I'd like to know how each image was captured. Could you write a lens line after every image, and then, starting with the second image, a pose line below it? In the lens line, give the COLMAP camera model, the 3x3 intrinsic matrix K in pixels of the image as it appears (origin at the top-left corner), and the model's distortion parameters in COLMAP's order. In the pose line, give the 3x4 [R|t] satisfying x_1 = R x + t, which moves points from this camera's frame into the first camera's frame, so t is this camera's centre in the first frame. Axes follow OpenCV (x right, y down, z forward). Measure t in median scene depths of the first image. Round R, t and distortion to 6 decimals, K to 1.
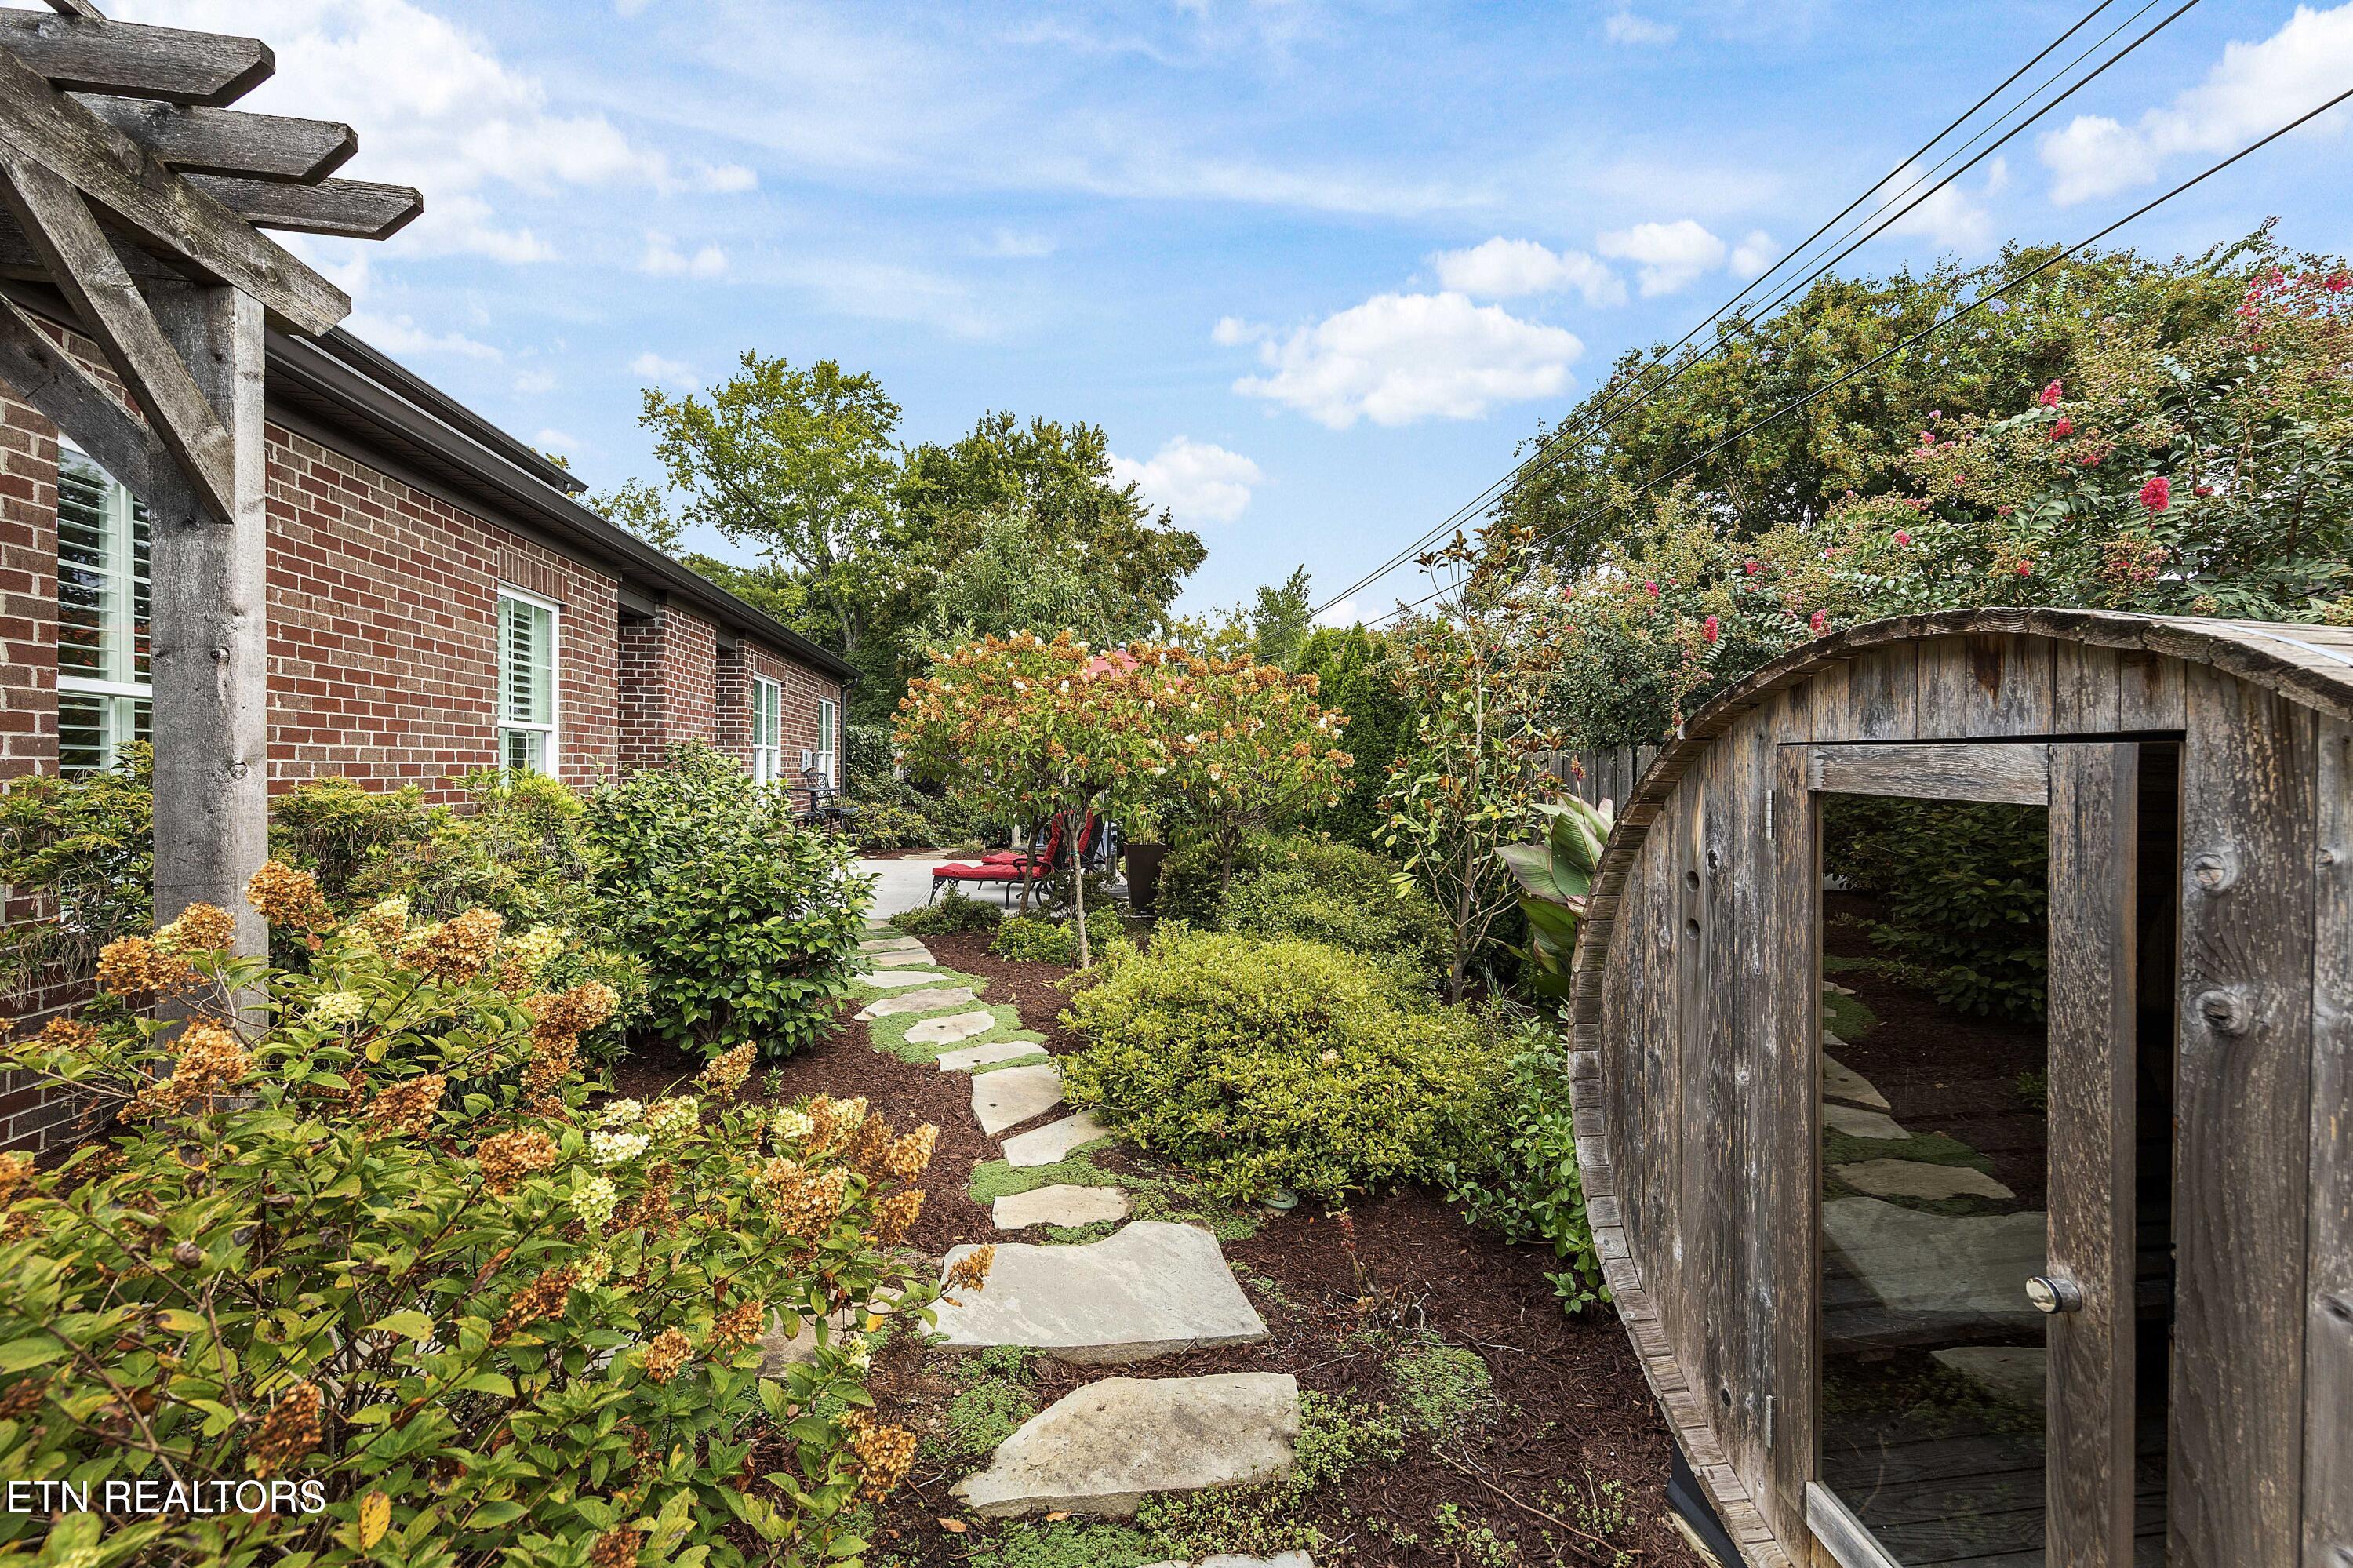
lens RADIAL K [[1044.5, 0, 1176.5], [0, 1044.5, 784.0], [0, 0, 1]] dist [0.015826, 0.000437]
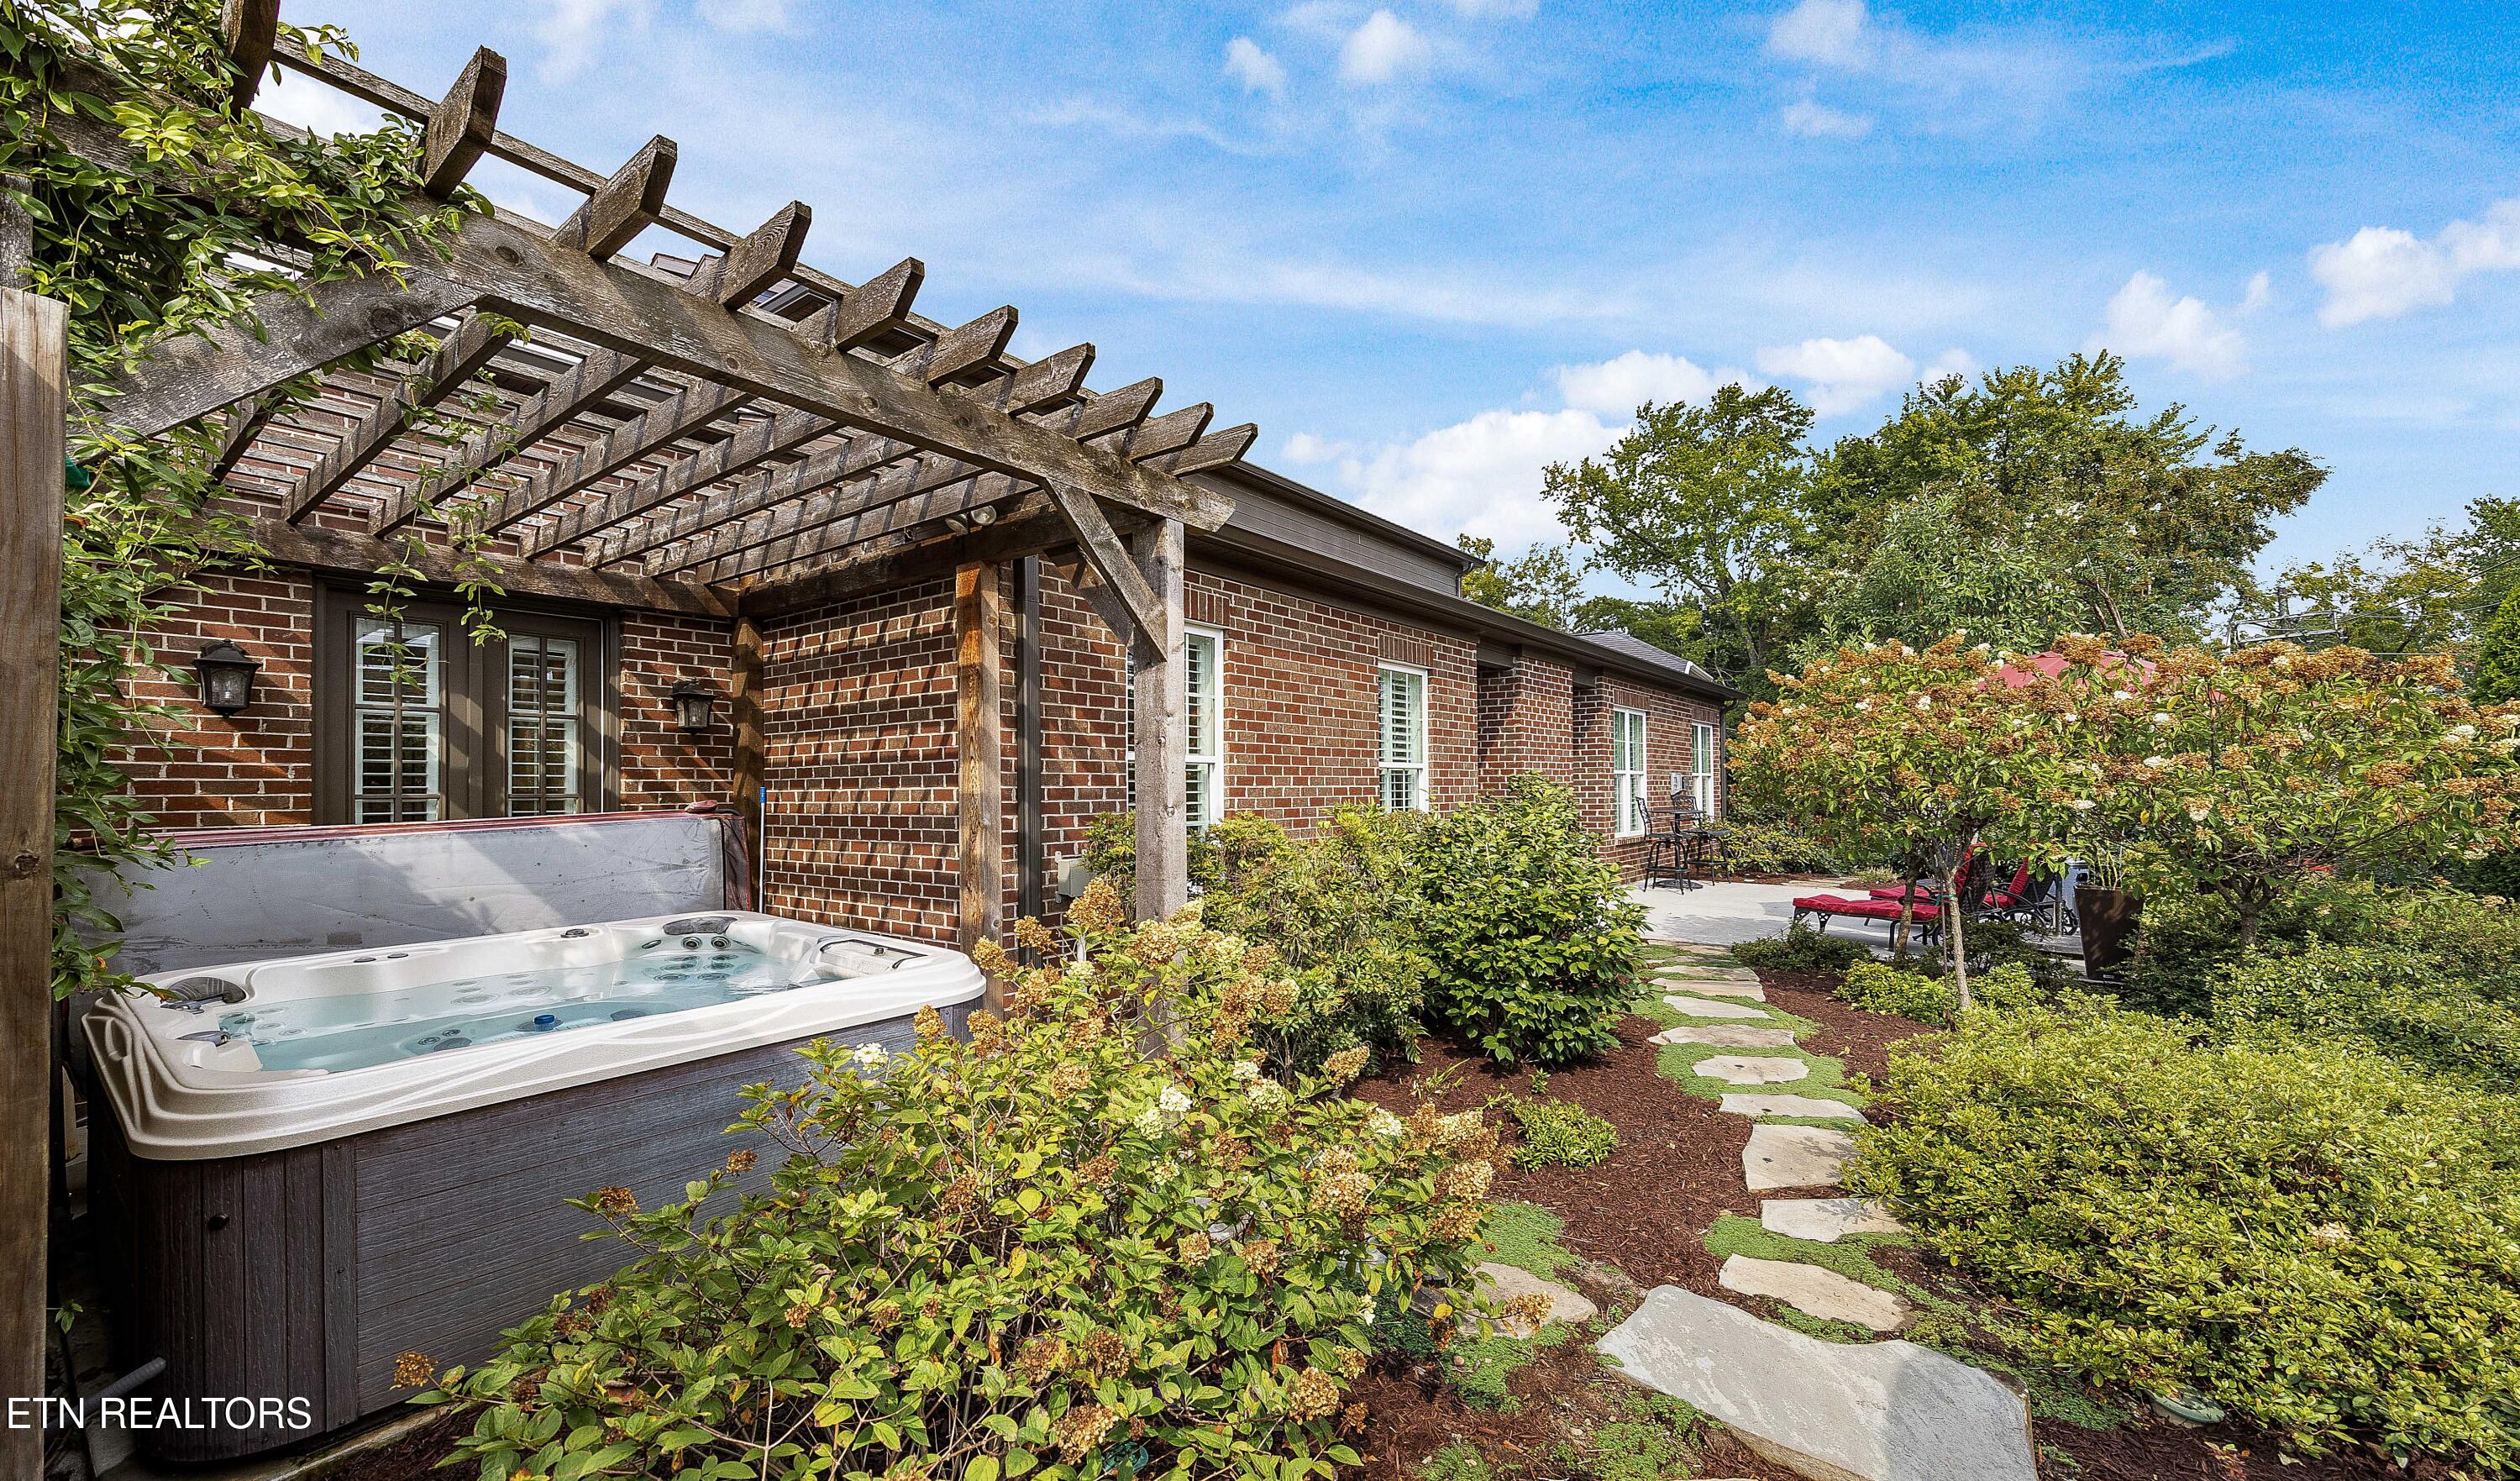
lens RADIAL K [[948.1, 0, 1179.2], [0, 948.1, 791.3], [0, 0, 1]] dist [-0.000587, -0.000054]
pose [[0.648990, -0.004311, -0.760784, 0.106789], [-0.002682, 0.999965, -0.007954, -0.014968], [0.760792, 0.007203, 0.648956, 0.028983]]
